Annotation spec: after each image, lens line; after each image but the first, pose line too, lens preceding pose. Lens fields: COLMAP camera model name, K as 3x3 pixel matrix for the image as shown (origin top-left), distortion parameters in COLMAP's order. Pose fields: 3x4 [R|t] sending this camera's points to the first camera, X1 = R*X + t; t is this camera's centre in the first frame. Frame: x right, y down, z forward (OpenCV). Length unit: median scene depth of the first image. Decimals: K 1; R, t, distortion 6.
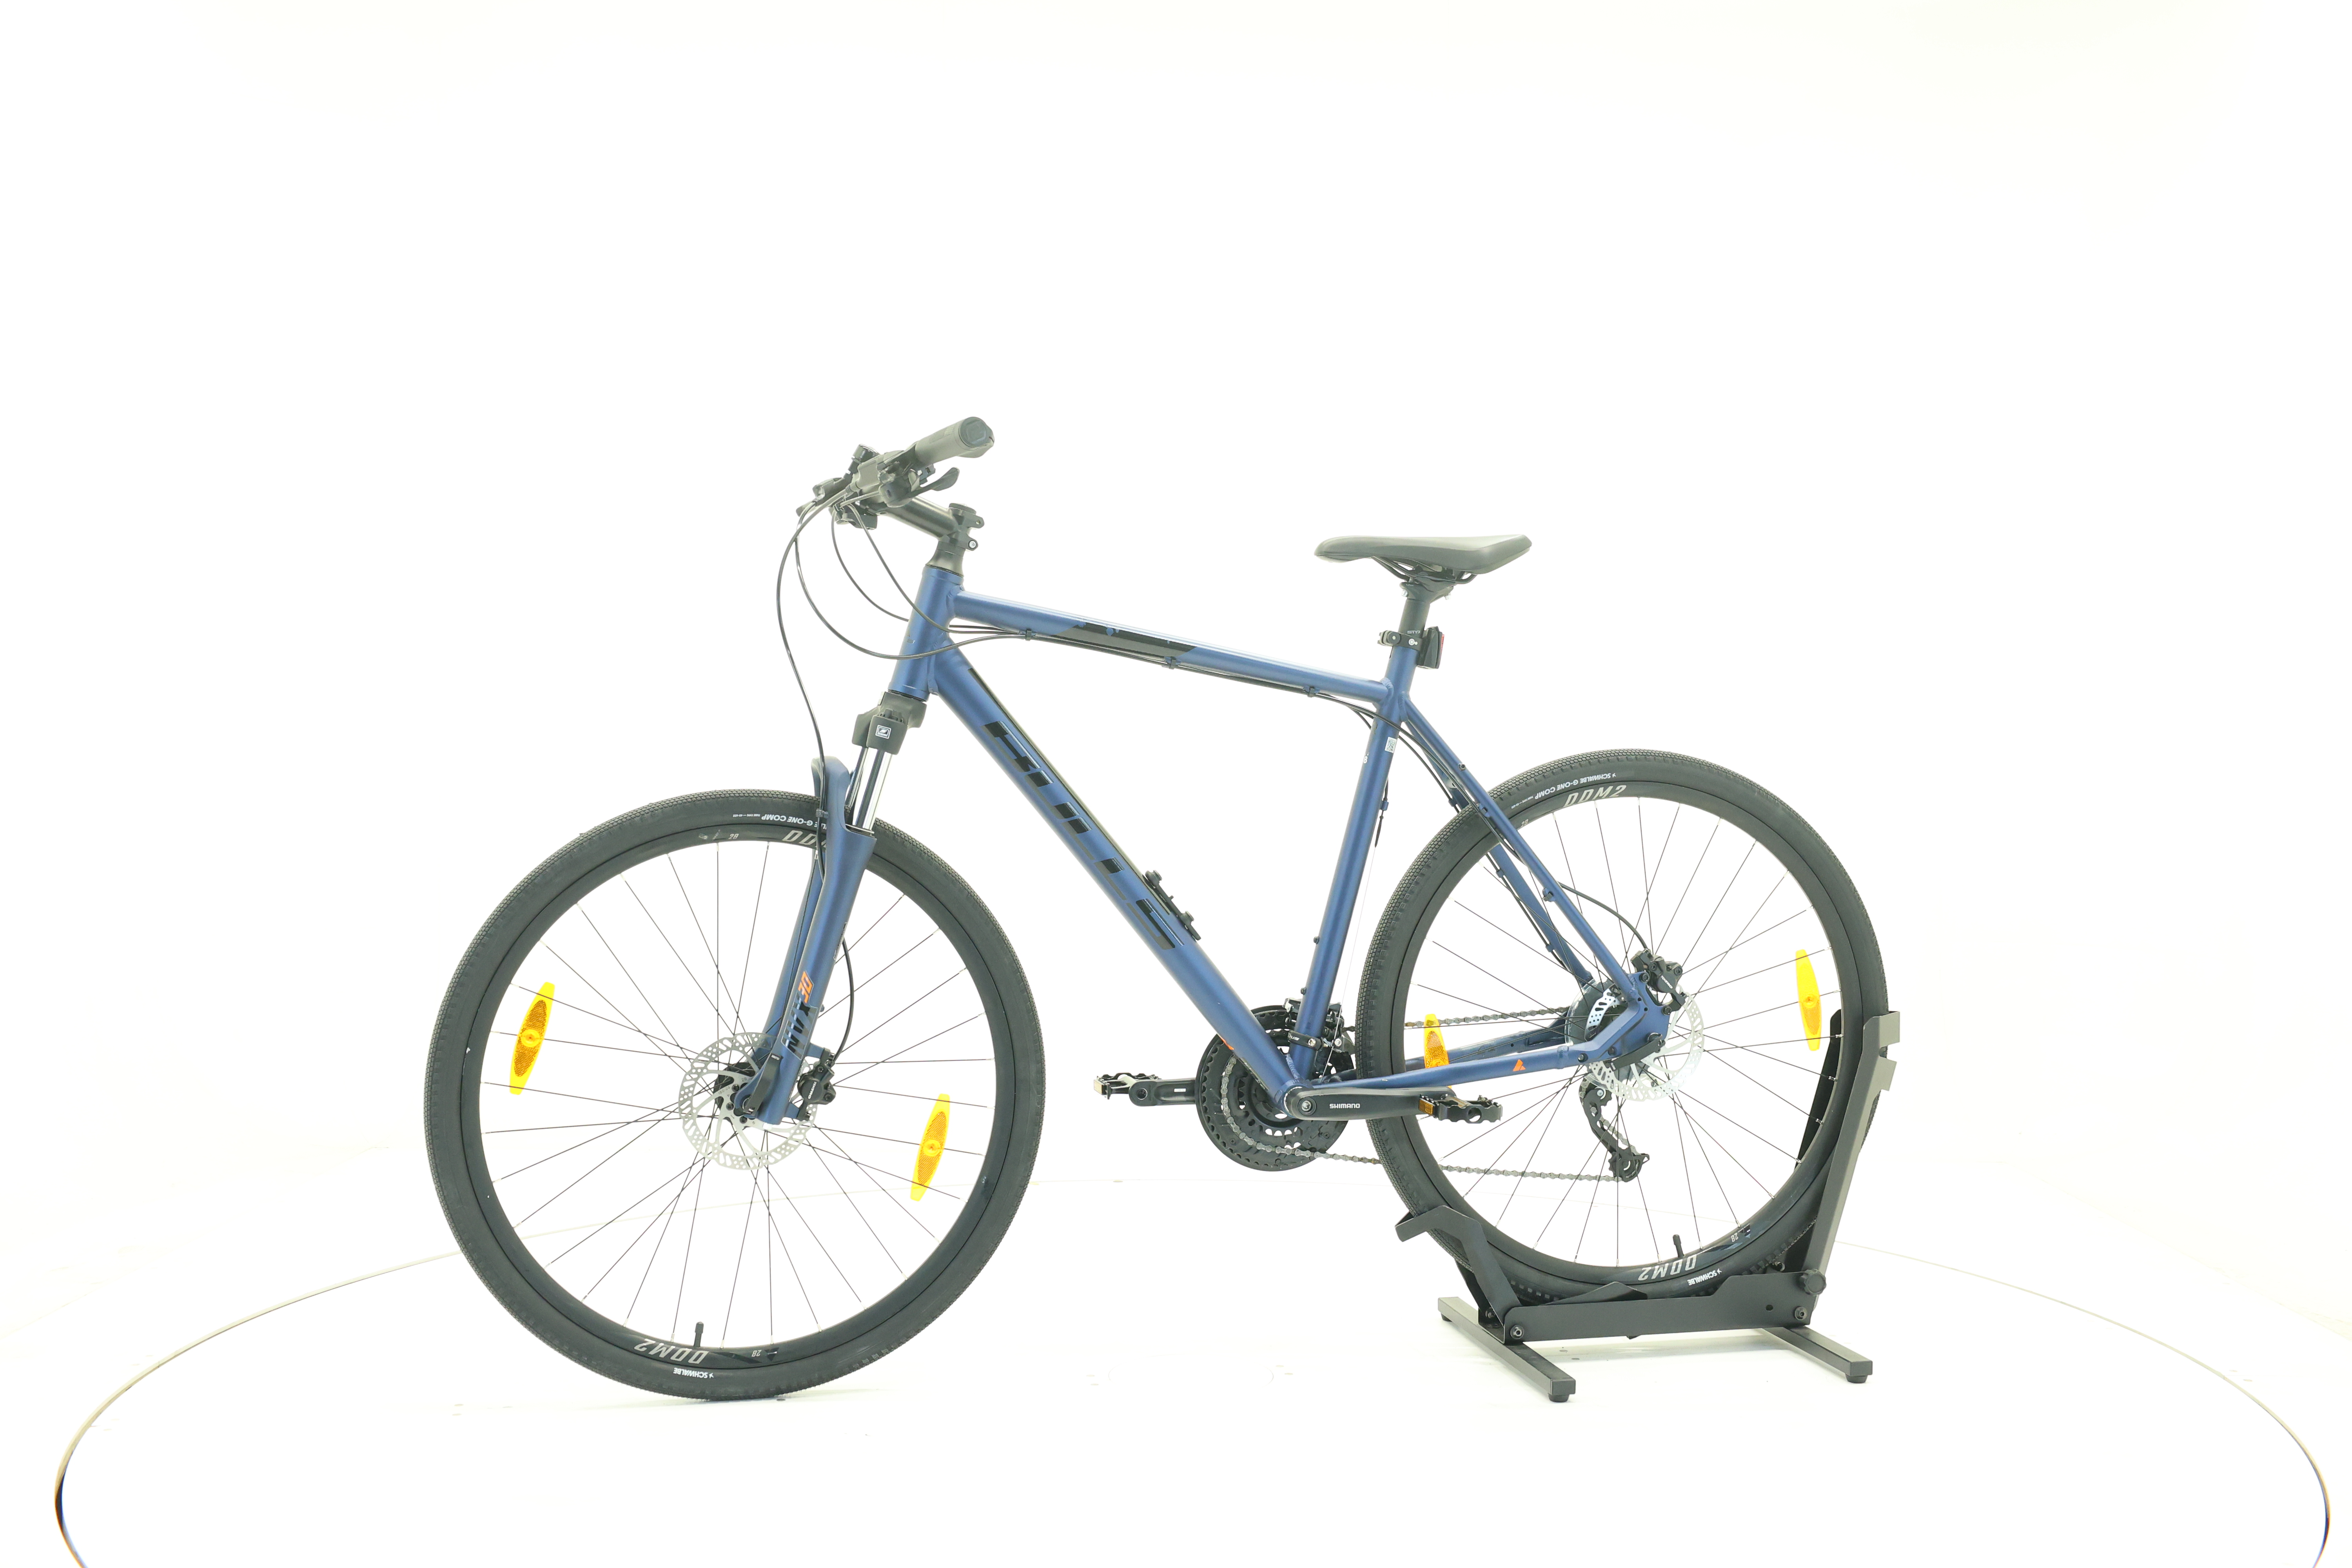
lens RADIAL K [[2473.2, 0, 1186.5], [0, 2473.2, 780.1], [0, 0, 1]] dist [-0.024664, 0.000000]
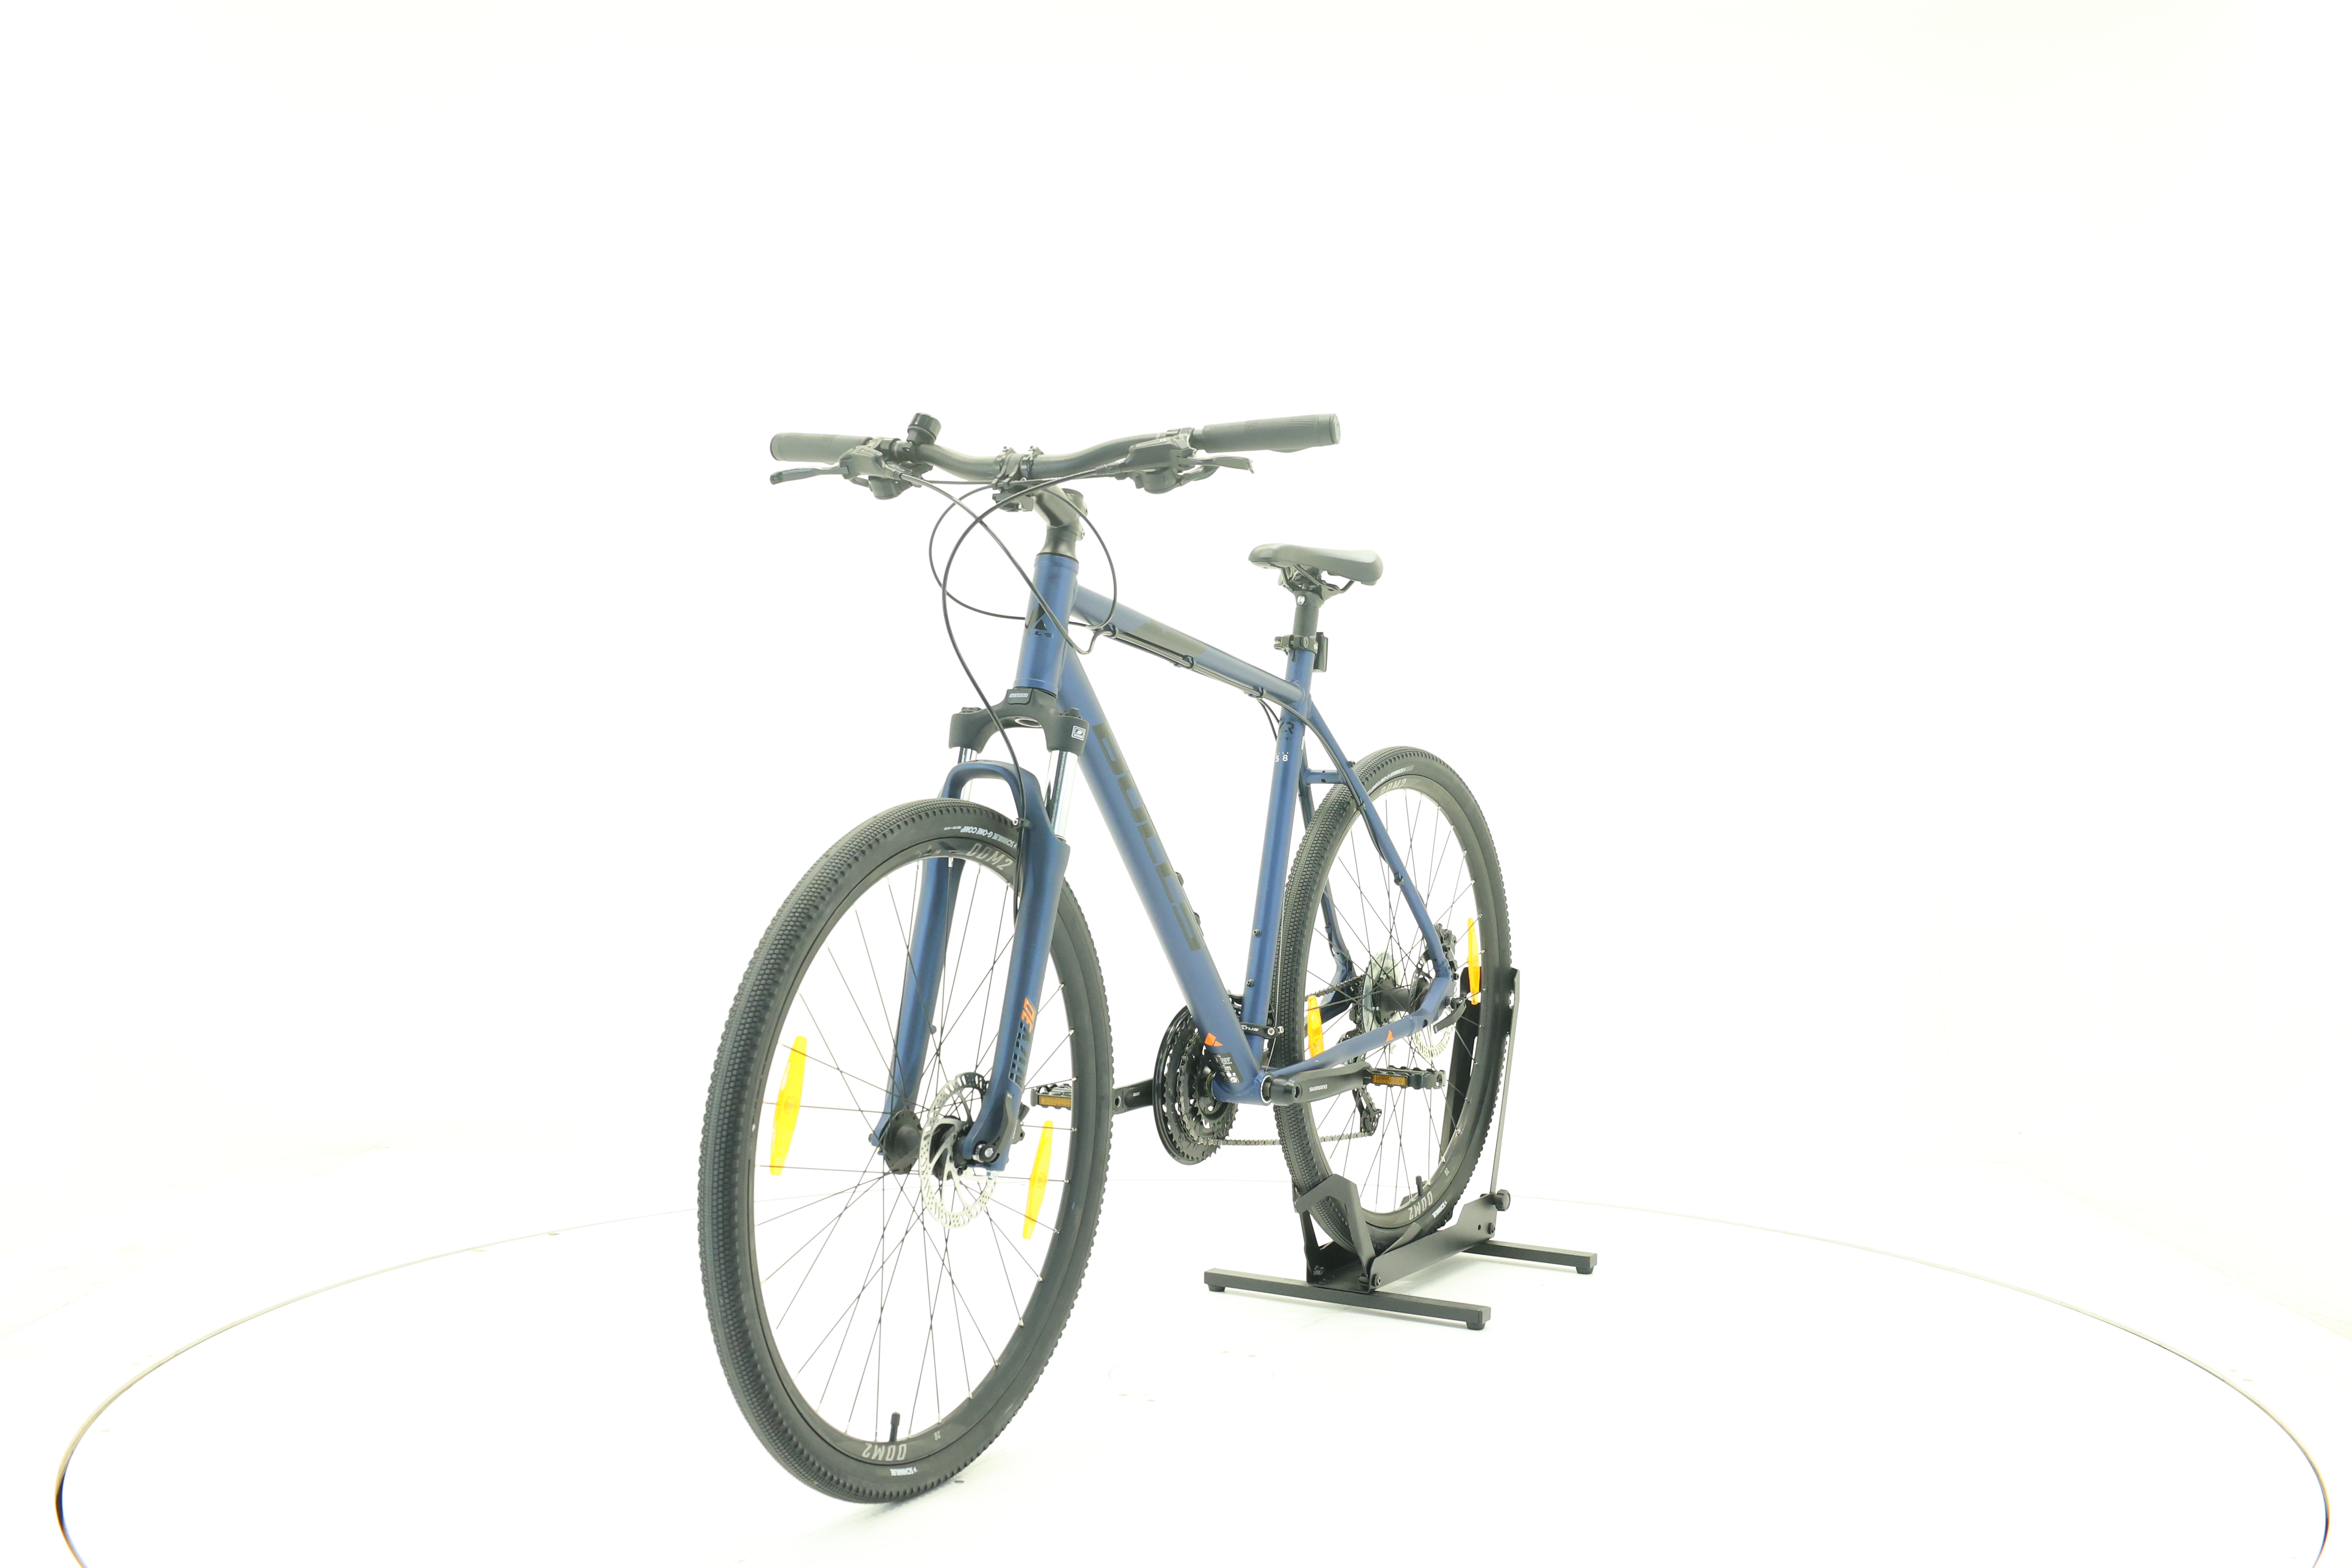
lens RADIAL K [[2473.2, 0, 1179.8], [0, 2473.2, 782.4], [0, 0, 1]] dist [-0.024664, 0.000000]
pose [[0.689147, -0.017874, 0.724401, -0.710109], [0.012299, 0.999840, 0.012969, -0.011561], [-0.724517, -0.000028, 0.689256, 0.308867]]
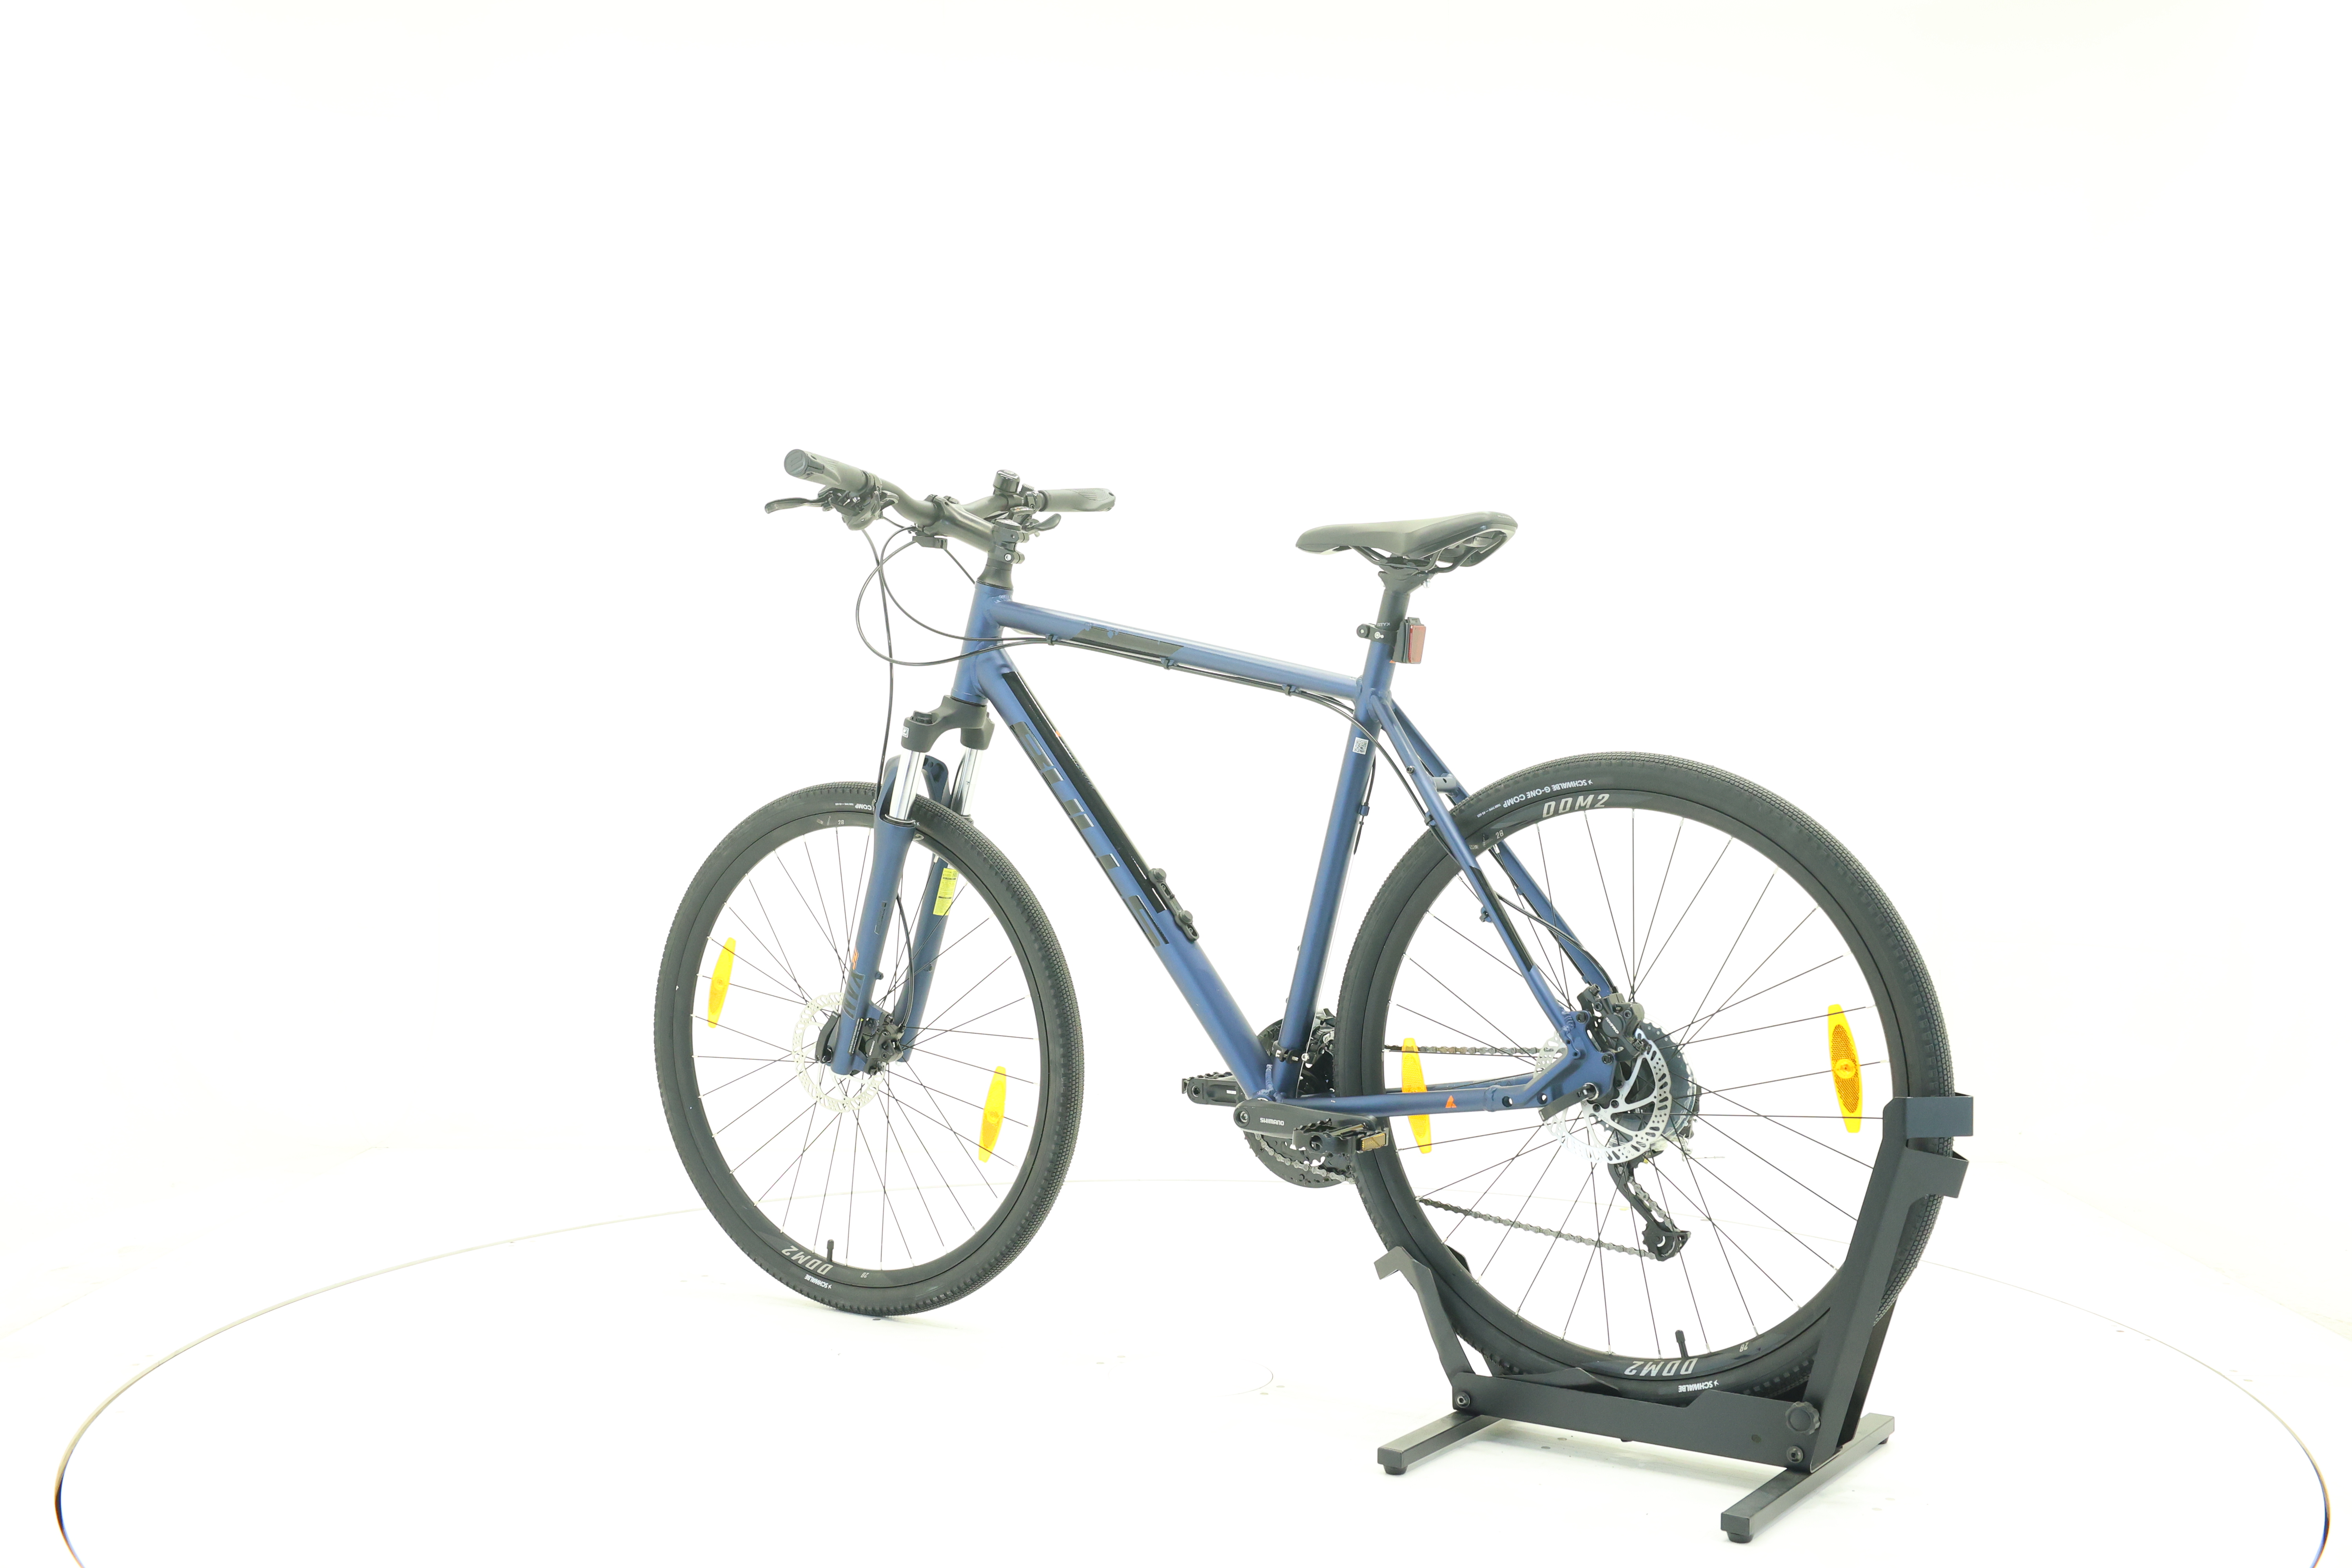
lens RADIAL K [[2473.2, 0, 1182.8], [0, 2473.2, 771.6], [0, 0, 1]] dist [-0.024664, 0.000000]
pose [[0.672963, 0.012017, -0.739578, 0.725937], [-0.014862, 0.999886, 0.002723, -0.005957], [0.739526, 0.009159, 0.673065, 0.318244]]
